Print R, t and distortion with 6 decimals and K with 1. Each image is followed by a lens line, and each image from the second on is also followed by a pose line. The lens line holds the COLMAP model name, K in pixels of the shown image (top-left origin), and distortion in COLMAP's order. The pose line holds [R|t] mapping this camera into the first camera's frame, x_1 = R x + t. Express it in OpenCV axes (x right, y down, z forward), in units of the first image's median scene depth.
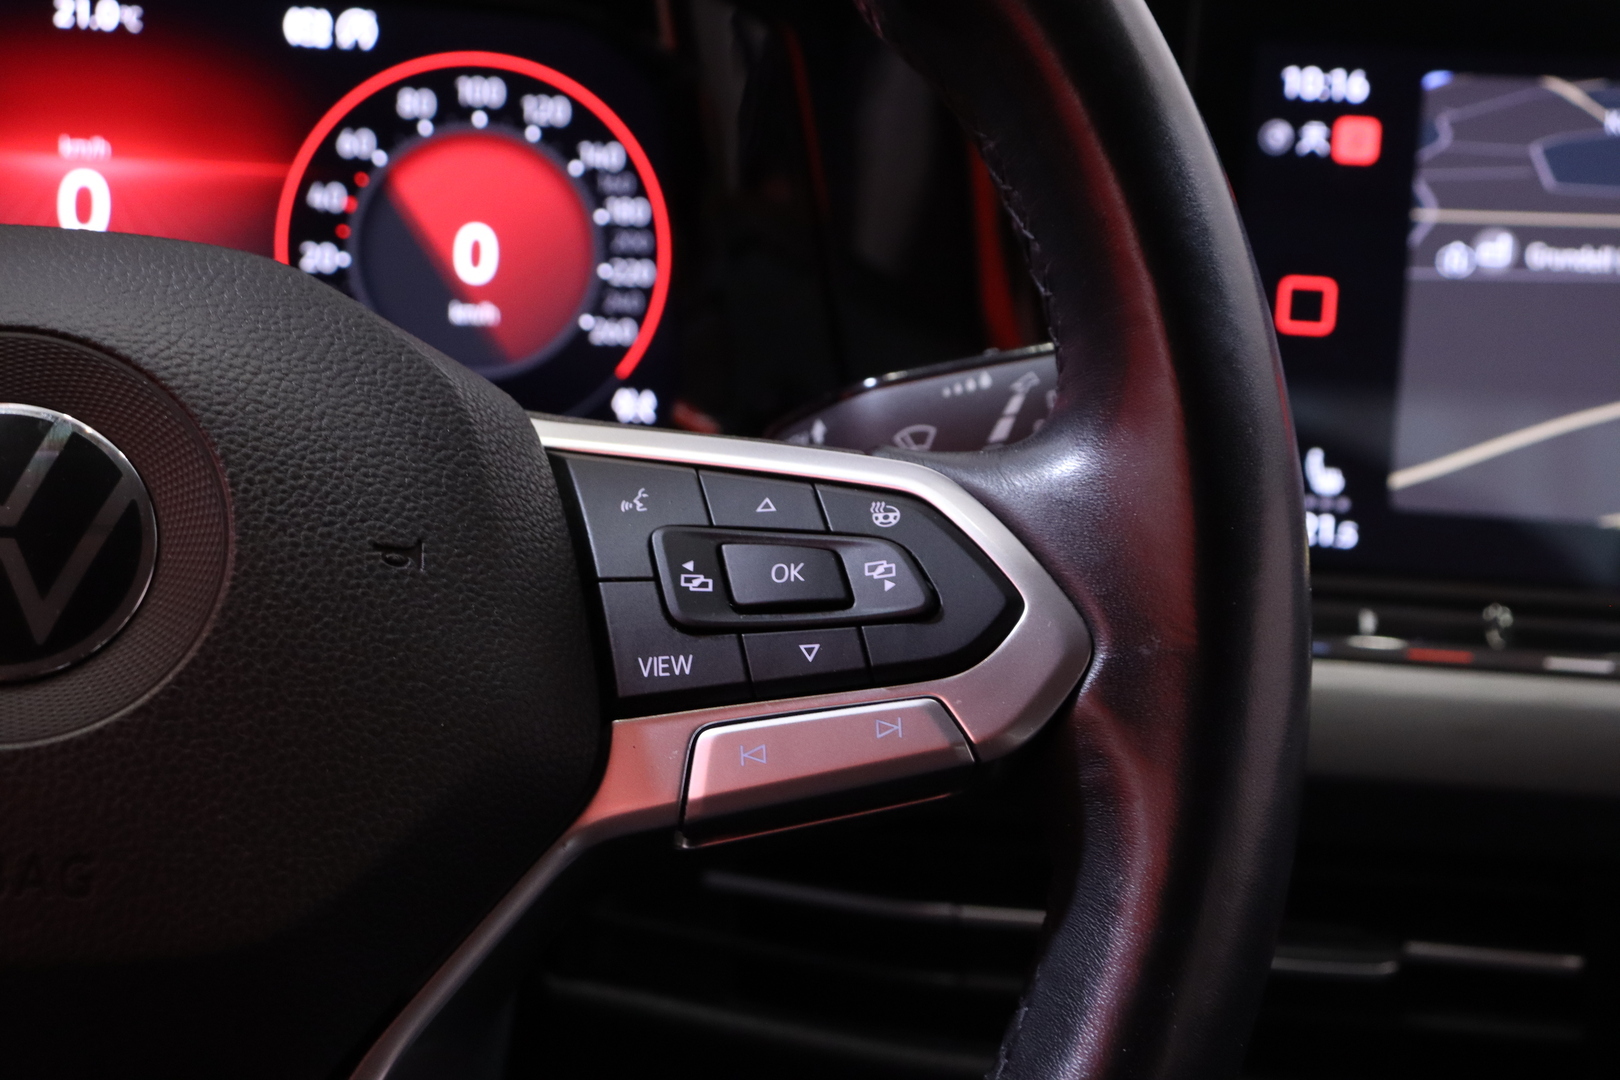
lens RADIAL K [[3699.5, 0, 811.6], [0, 3699.5, 538.8], [0, 0, 1]] dist [0.360458, 0.000000]
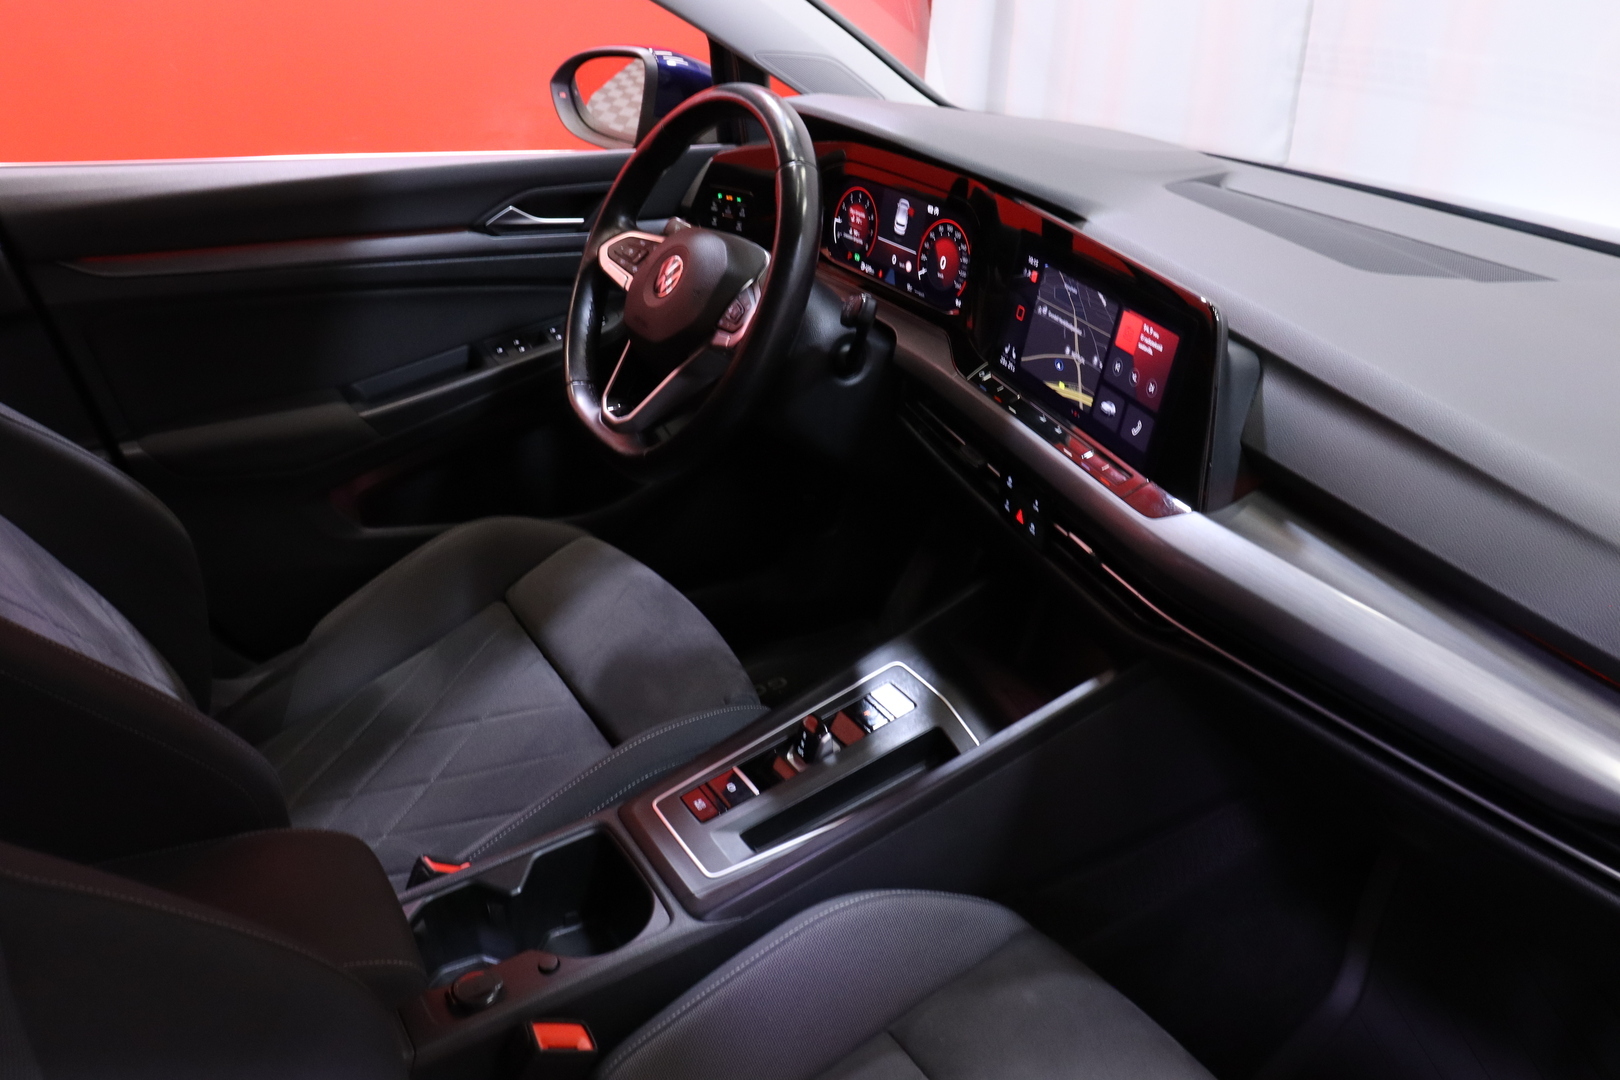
lens RADIAL K [[1305.1, 0, 801.0], [0, 1305.1, 552.0], [0, 0, 1]] dist [-0.175428, 0.122111]
pose [[0.375074, 0.379900, -0.845574, 1.358538], [-0.206078, 0.923513, 0.323505, -0.231775], [0.903798, 0.052916, 0.424675, 0.185403]]
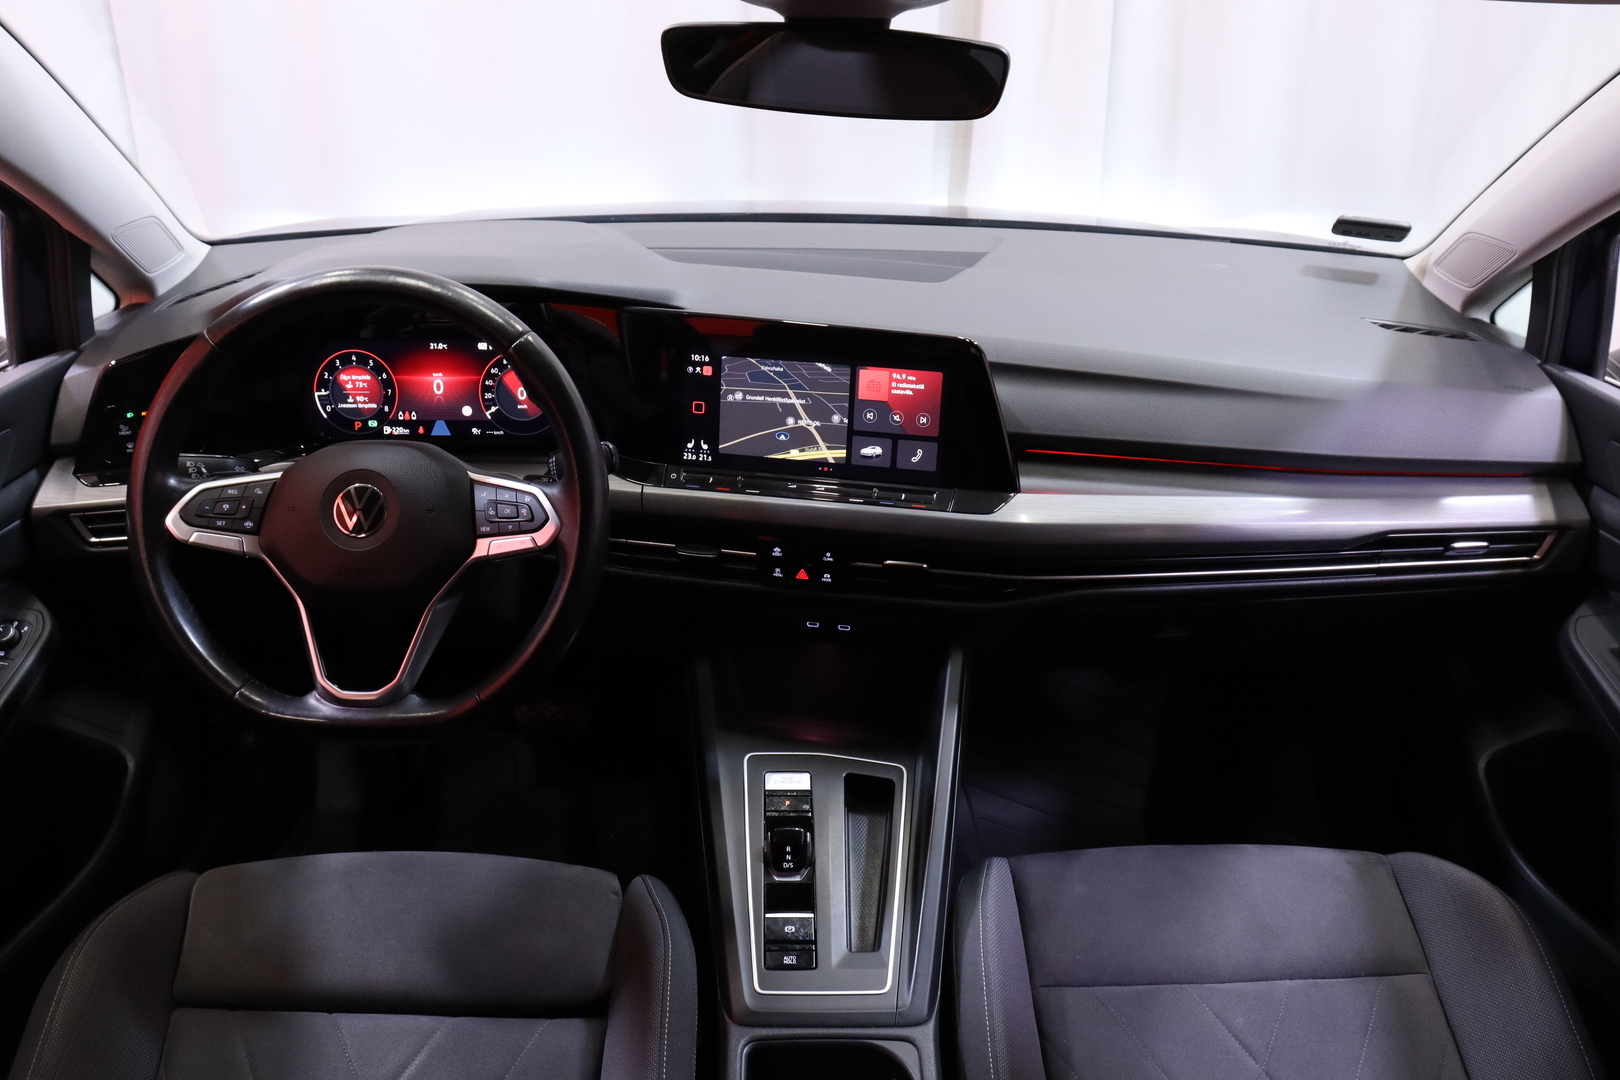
lens RADIAL K [[1305.1, 0, 807.5], [0, 1305.1, 543.1], [0, 0, 1]] dist [-0.175428, 0.122111]
pose [[0.991098, 0.016825, -0.132066, 0.466773], [0.013159, 0.974745, 0.222932, -0.247698], [0.132482, -0.222686, 0.965847, -0.502426]]
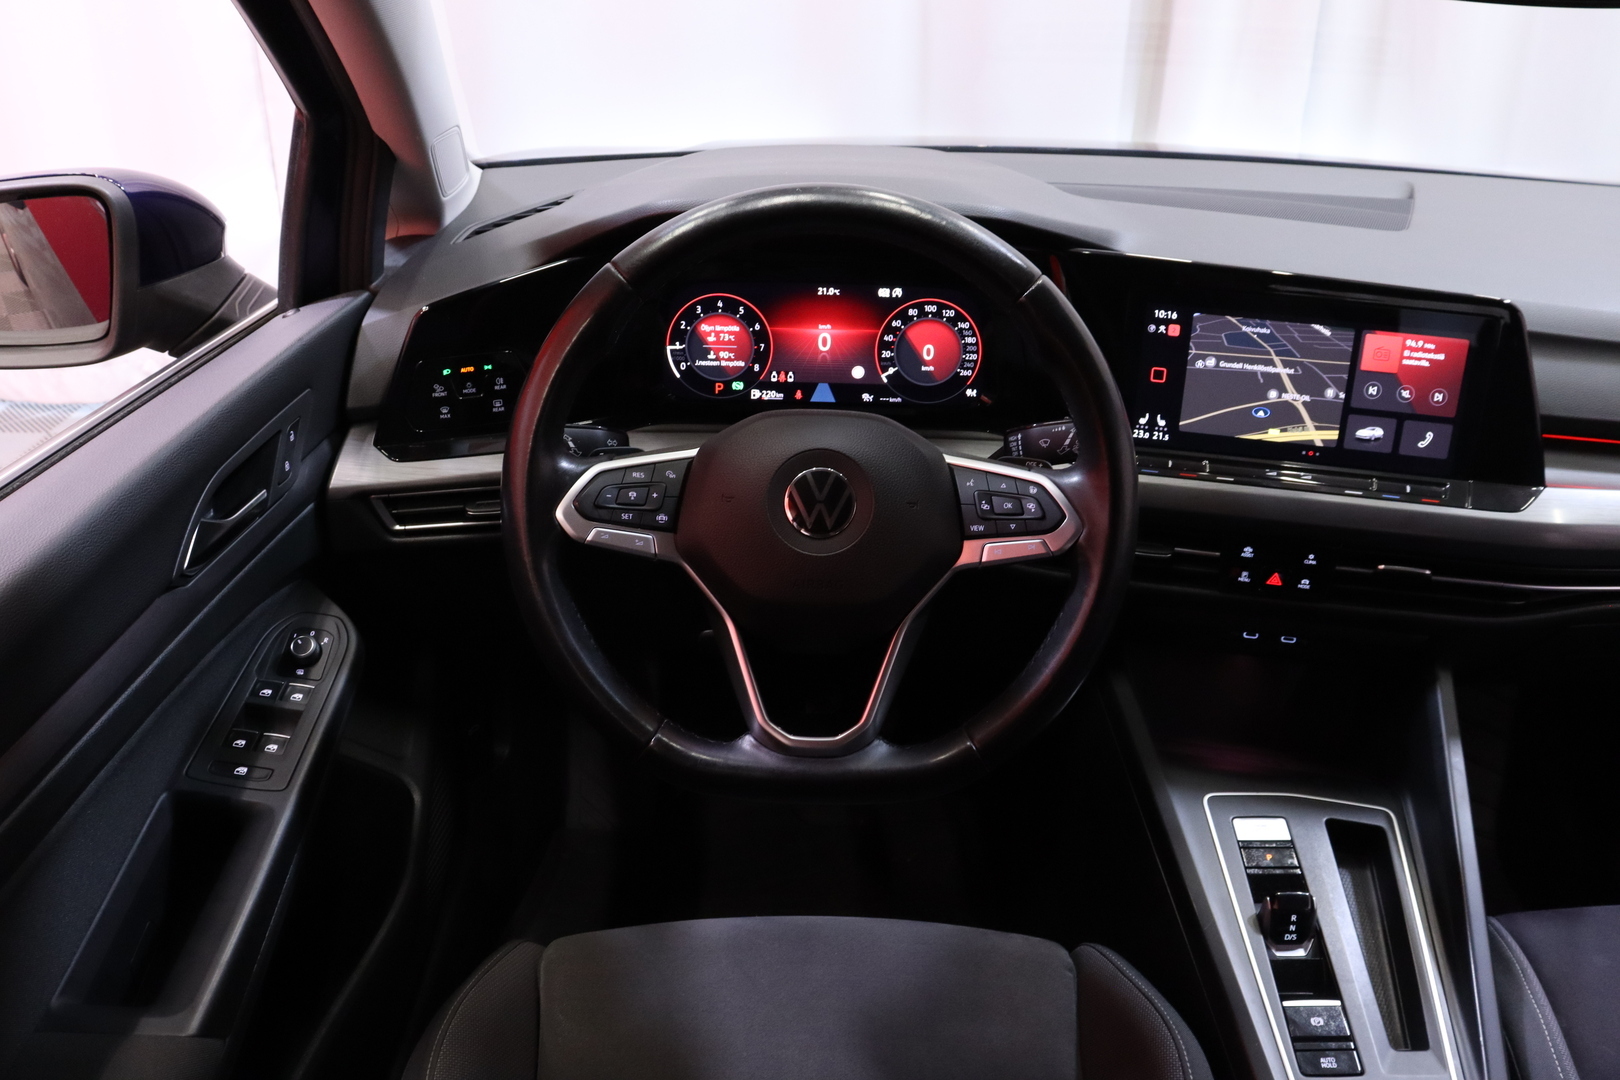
lens RADIAL K [[1305.1, 0, 816.5], [0, 1305.1, 544.4], [0, 0, 1]] dist [-0.175428, 0.122111]
pose [[0.986640, 0.034553, -0.159209, 0.010392], [0.007466, 0.966633, 0.256056, -0.225434], [0.162744, -0.253824, 0.953461, -0.280130]]
